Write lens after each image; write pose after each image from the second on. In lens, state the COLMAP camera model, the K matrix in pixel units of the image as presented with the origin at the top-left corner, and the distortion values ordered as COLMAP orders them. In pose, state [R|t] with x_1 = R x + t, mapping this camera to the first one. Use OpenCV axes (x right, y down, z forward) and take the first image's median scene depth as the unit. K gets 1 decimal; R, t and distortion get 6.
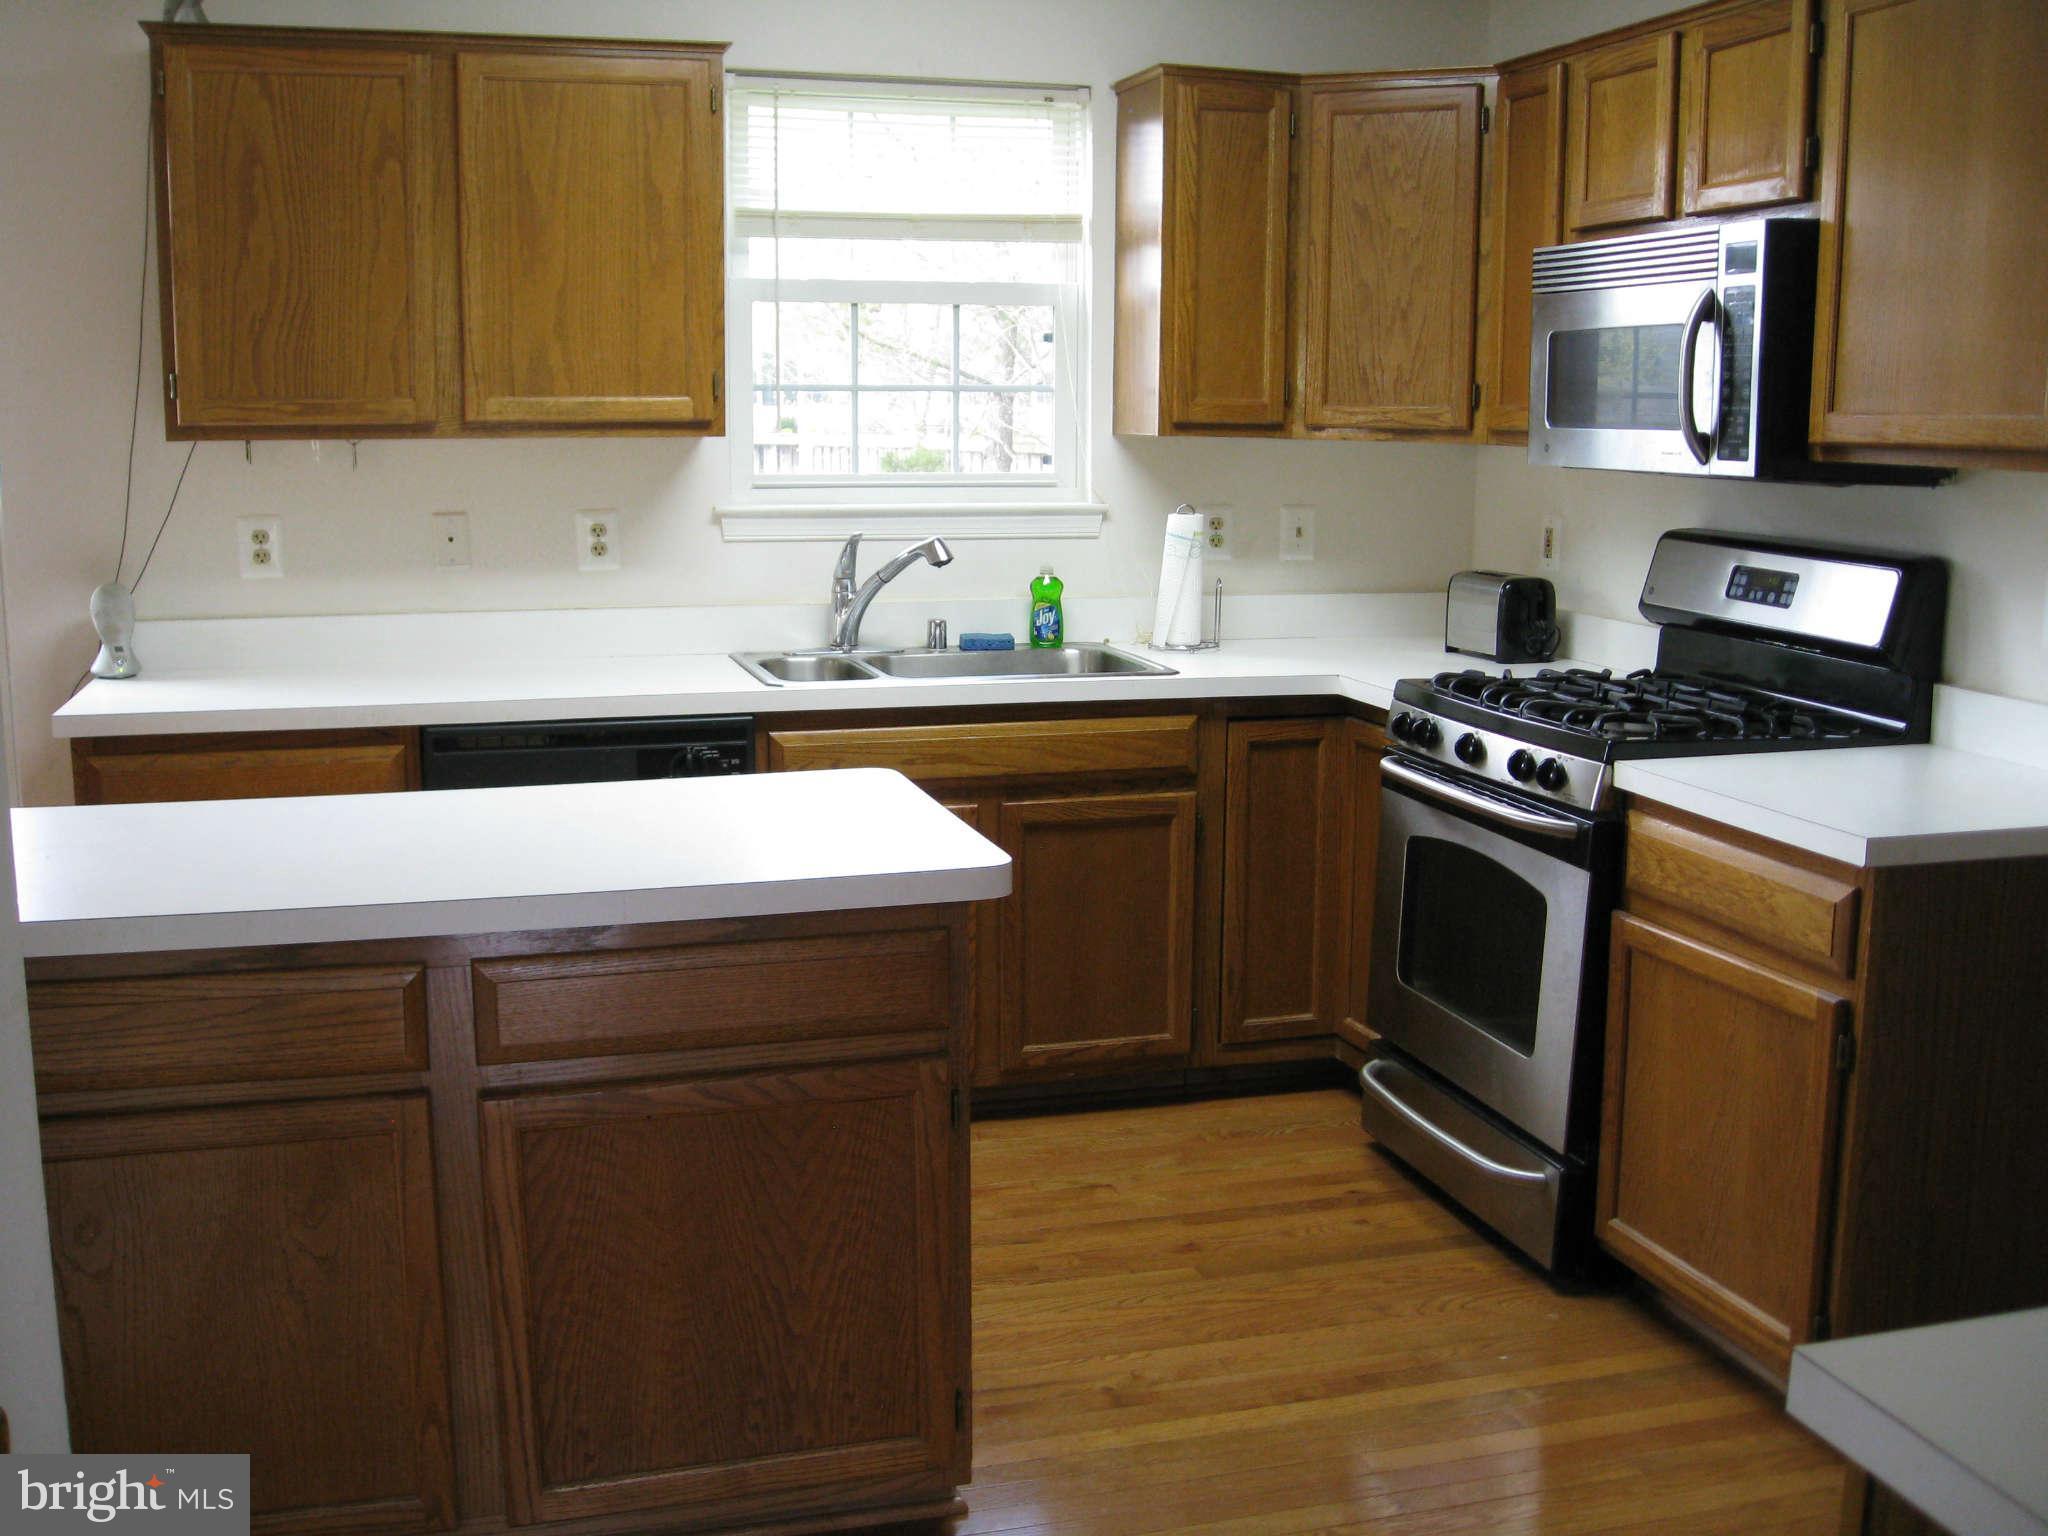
lens RADIAL K [[2198.2, 0, 1024.0], [0, 2198.2, 768.0], [0, 0, 1]] dist [-0.030534, -0.026763]
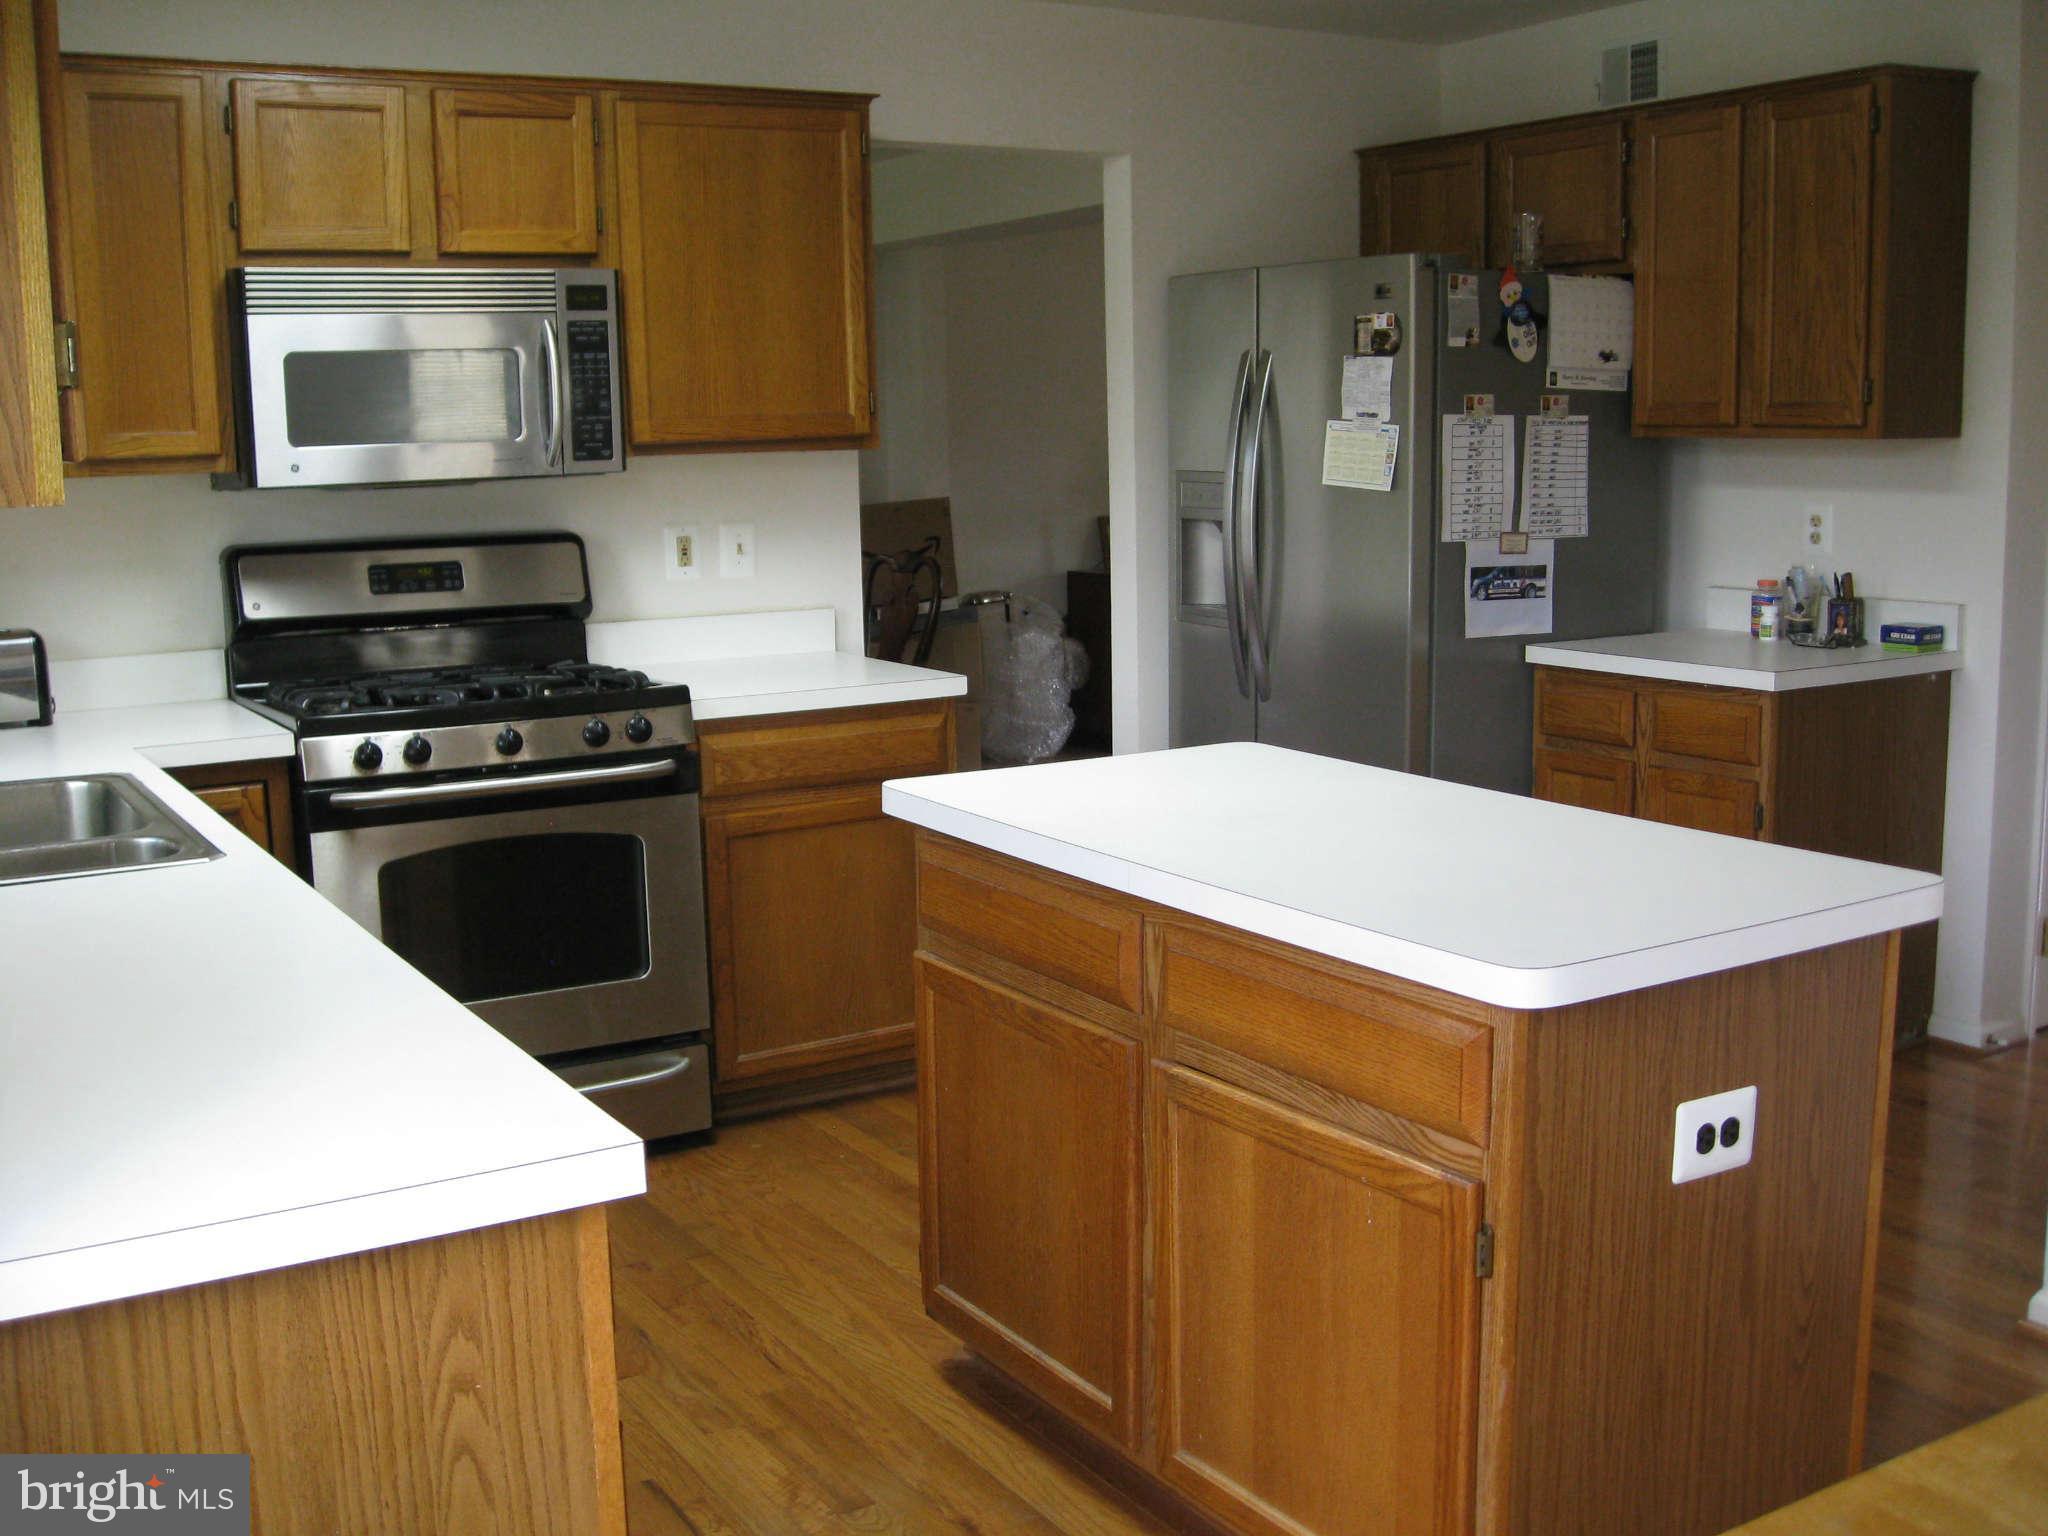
lens RADIAL K [[2085.7, 0, 1149.7], [0, 2085.7, 765.8], [0, 0, 1]] dist [-0.014616, -0.004326]
pose [[-0.297675, -0.153105, 0.942310, -0.813896], [0.177249, 0.961031, 0.212139, -0.151394], [-0.938069, 0.230172, -0.258937, 0.943175]]
